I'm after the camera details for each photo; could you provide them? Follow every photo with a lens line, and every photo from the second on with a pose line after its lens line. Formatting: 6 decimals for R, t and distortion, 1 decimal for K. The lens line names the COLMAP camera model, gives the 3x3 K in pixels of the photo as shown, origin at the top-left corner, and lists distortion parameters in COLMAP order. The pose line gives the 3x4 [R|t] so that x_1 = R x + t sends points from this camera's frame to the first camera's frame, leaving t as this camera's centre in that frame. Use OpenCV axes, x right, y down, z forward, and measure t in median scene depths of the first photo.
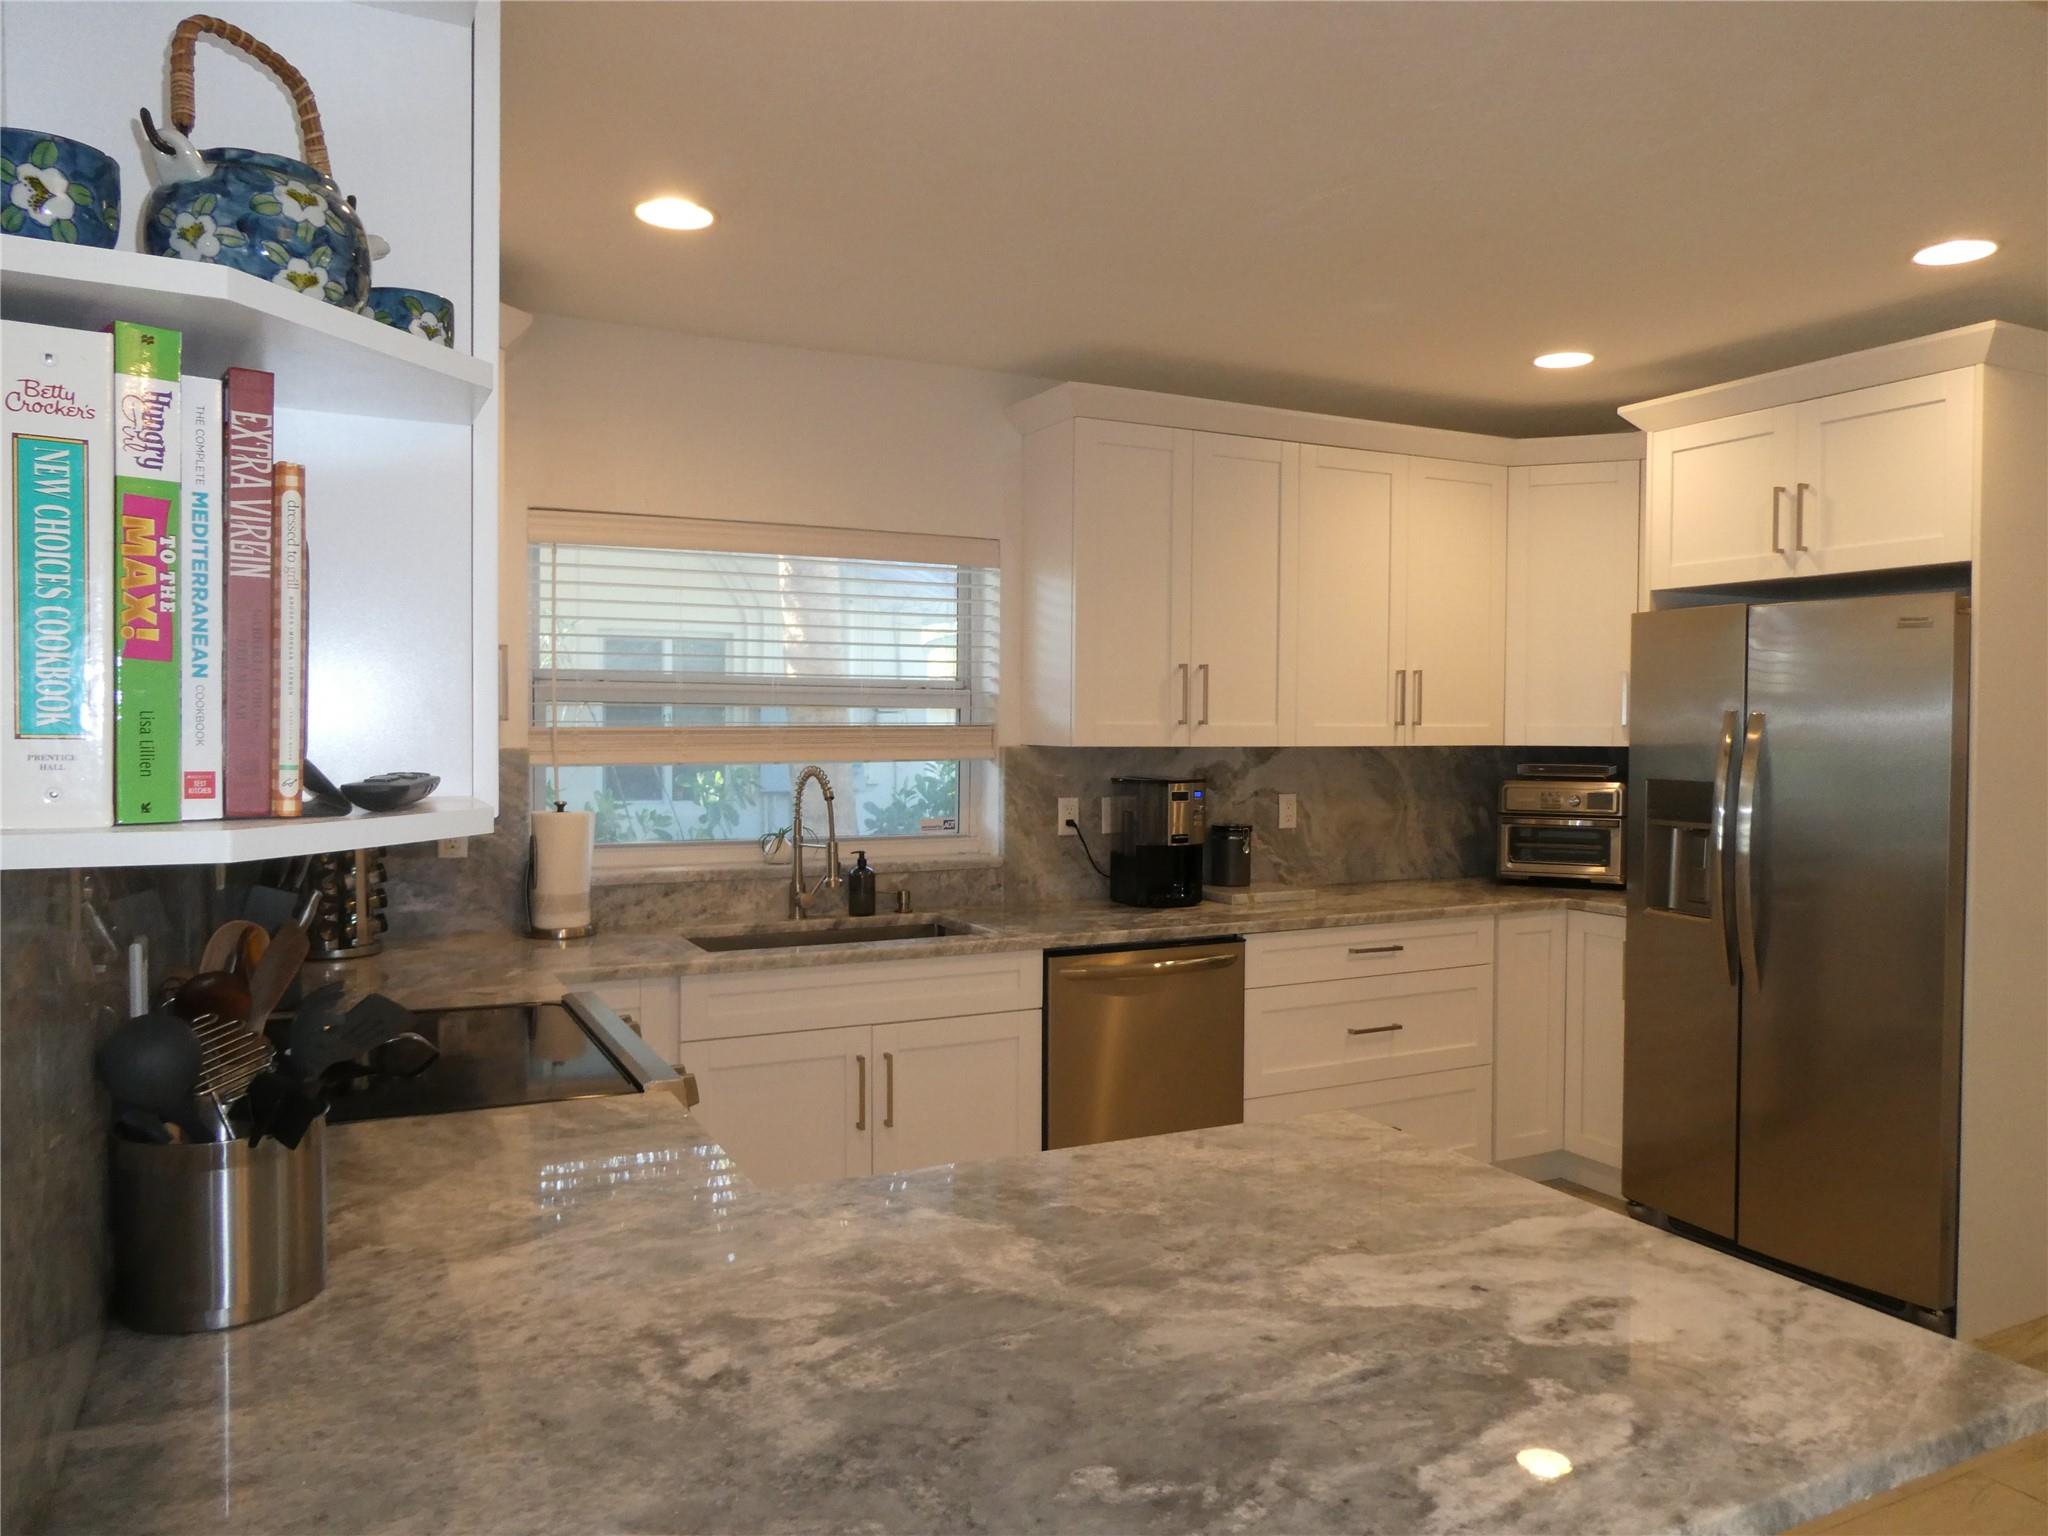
lens RADIAL K [[1417.6, 0, 1025.7], [0, 1417.6, 753.6], [0, 0, 1]] dist [-0.026443, -0.001571]
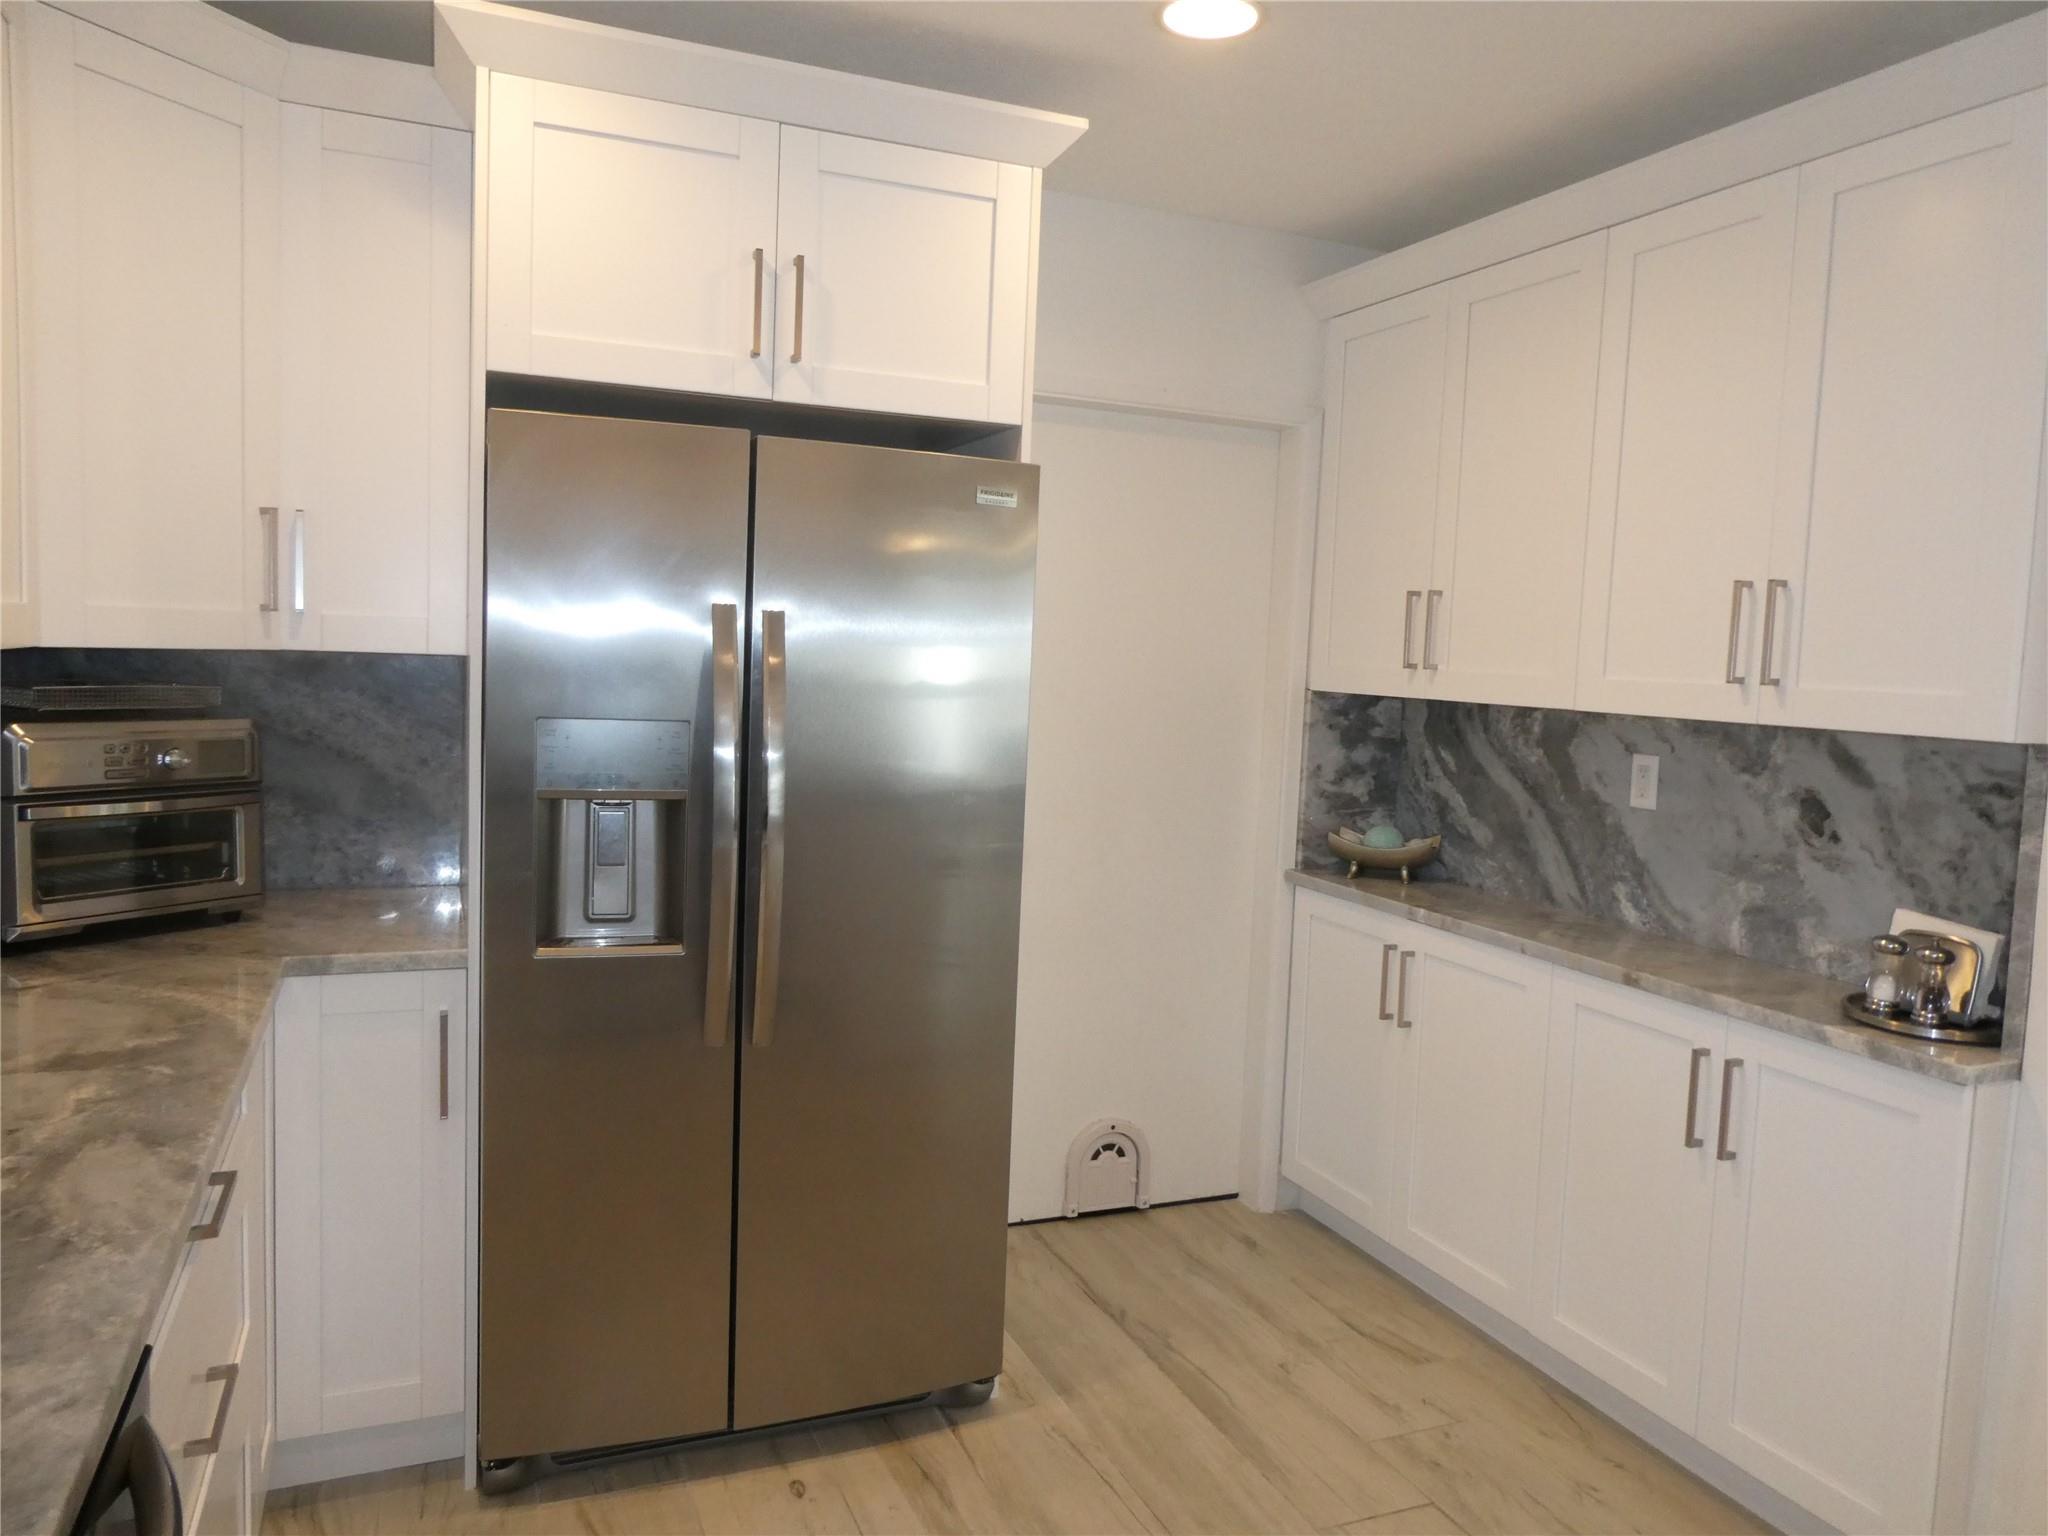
lens RADIAL K [[1464.0, 0, 1054.1], [0, 1464.0, 770.9], [0, 0, 1]] dist [-0.016591, -0.000794]
pose [[0.061802, -0.086697, 0.994316, -0.129845], [-0.015899, 0.996008, 0.087833, -0.015546], [-0.997962, -0.021237, 0.060177, 0.818389]]
